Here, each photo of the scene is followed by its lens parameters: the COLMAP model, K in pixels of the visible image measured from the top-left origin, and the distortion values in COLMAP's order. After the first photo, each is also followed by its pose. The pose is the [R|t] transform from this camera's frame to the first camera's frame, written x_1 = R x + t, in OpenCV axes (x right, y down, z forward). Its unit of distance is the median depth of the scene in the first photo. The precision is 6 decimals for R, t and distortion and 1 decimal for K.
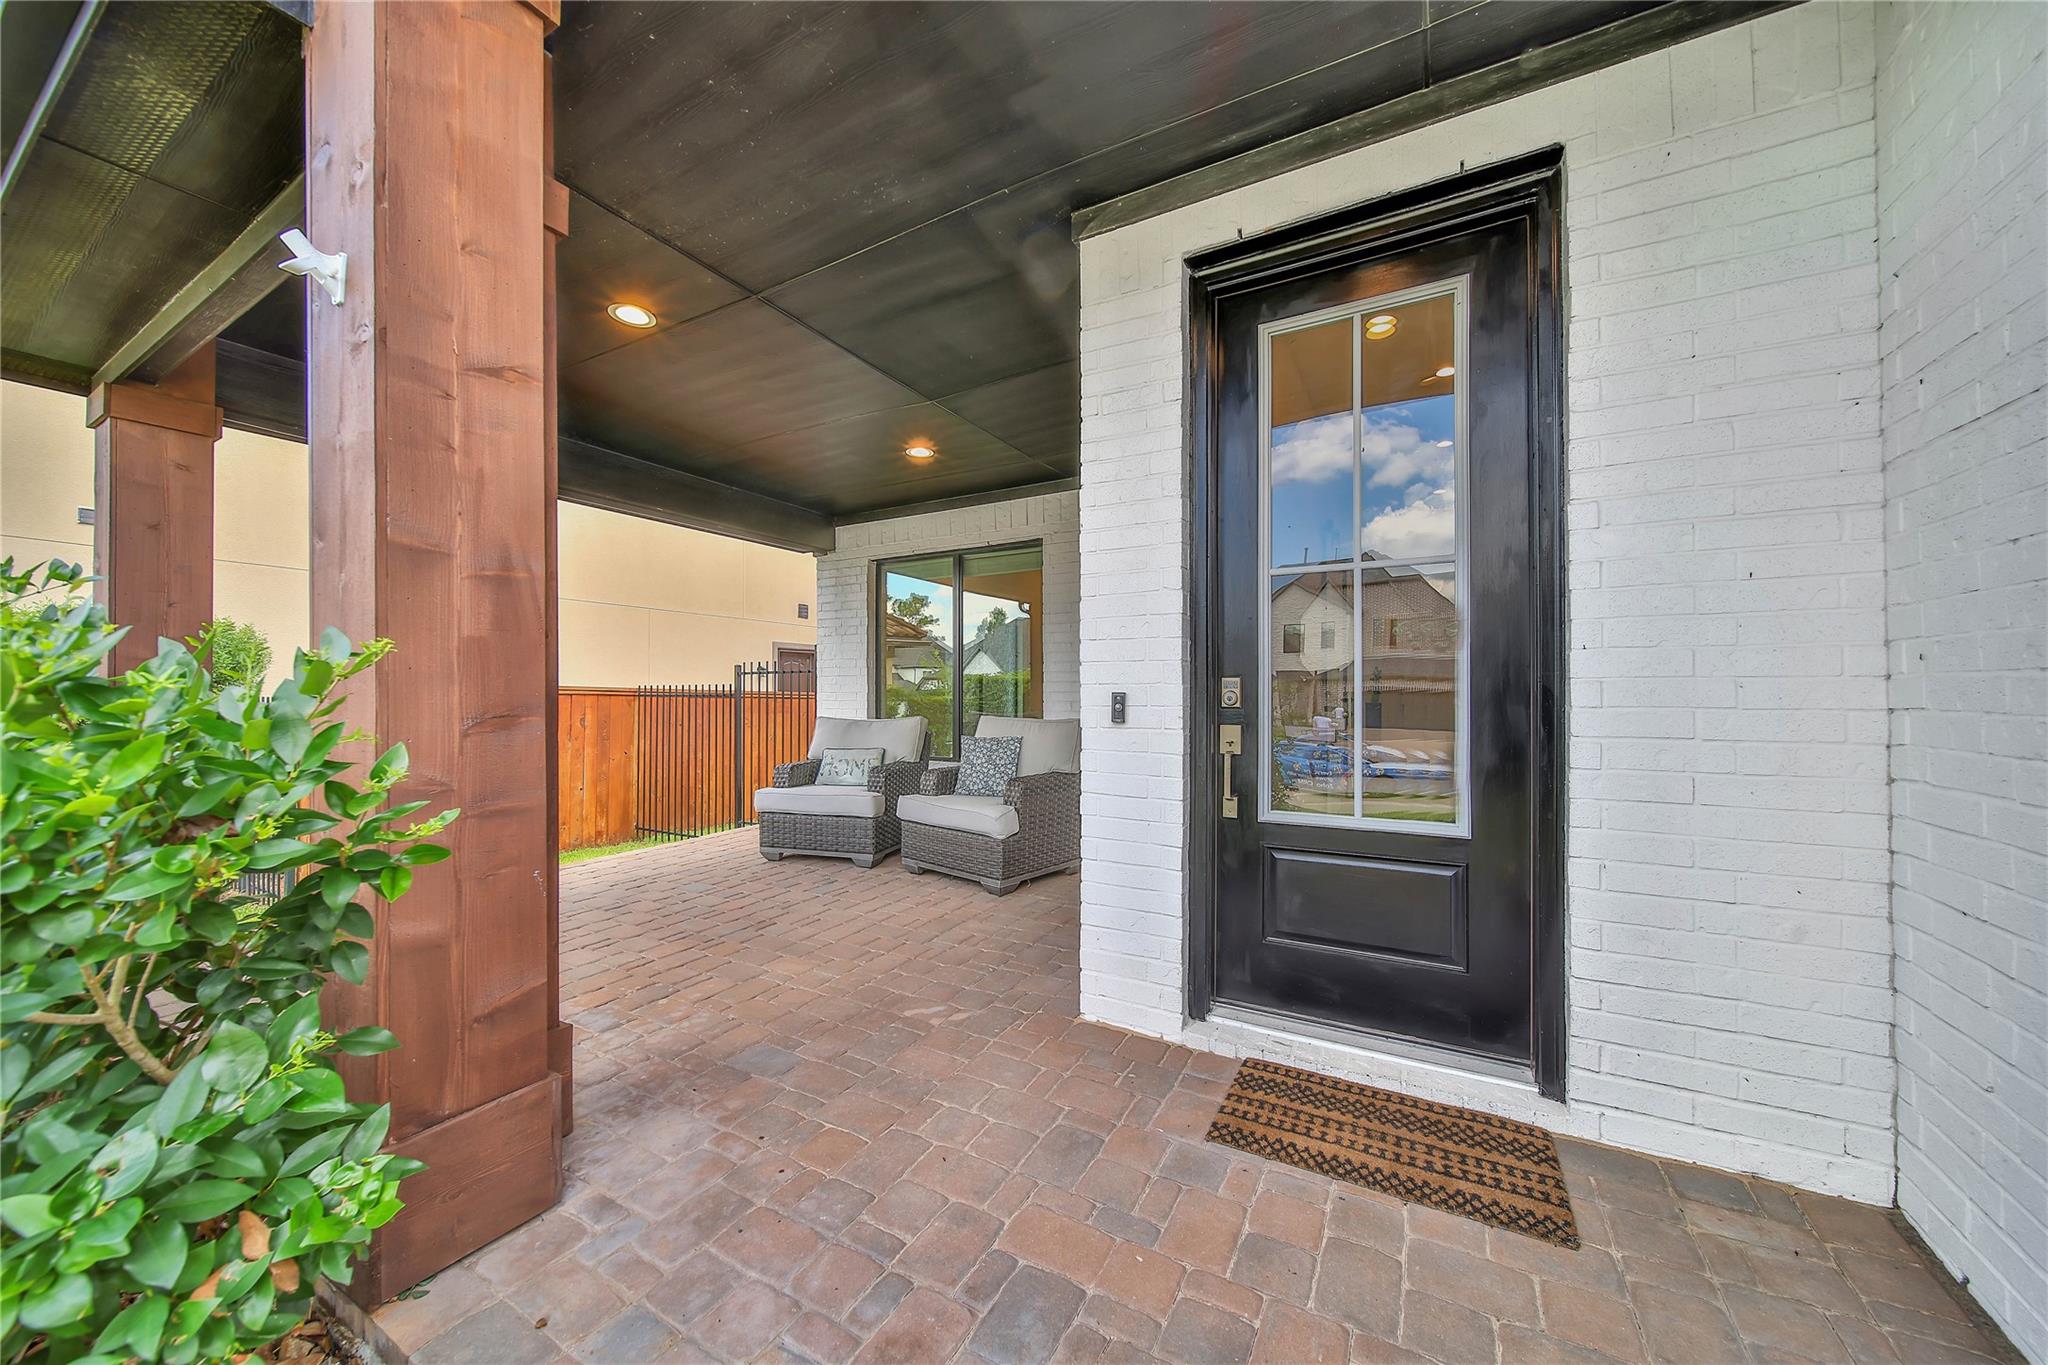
lens RADIAL K [[739.2, 0, 1024.2], [0, 739.2, 666.3], [0, 0, 1]] dist [-0.000291, -0.000237]
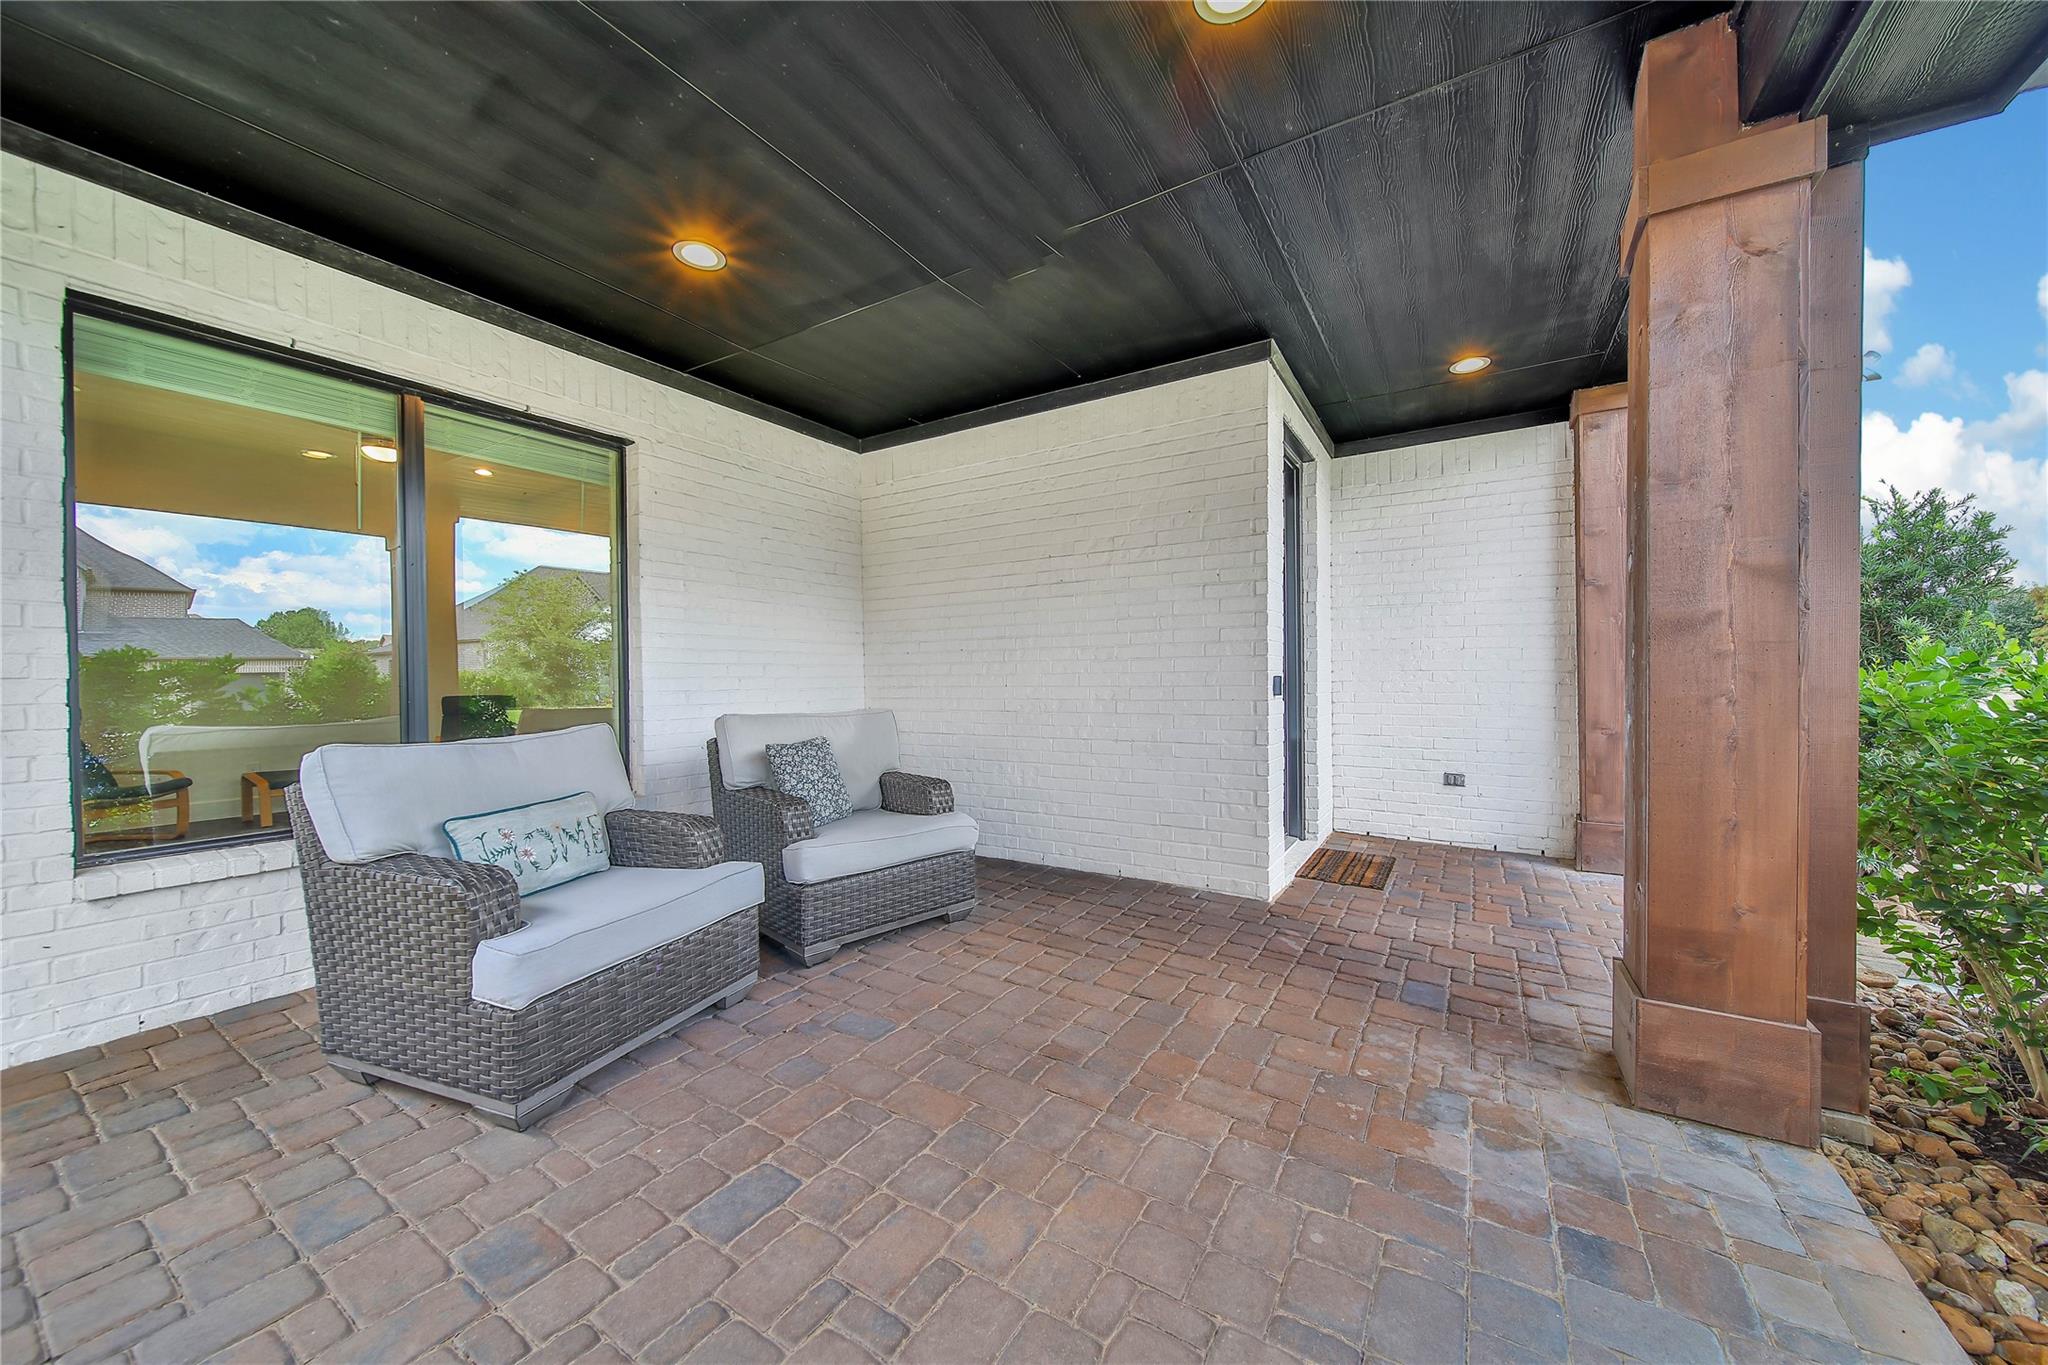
lens RADIAL K [[739.2, 0, 1024.2], [0, 739.2, 666.3], [0, 0, 1]] dist [-0.000291, -0.000237]
pose [[0.034251, 0.022498, 0.999160, -0.982682], [-0.022906, 0.999502, -0.021721, 0.050200], [-0.999151, -0.022142, 0.034749, 1.036442]]
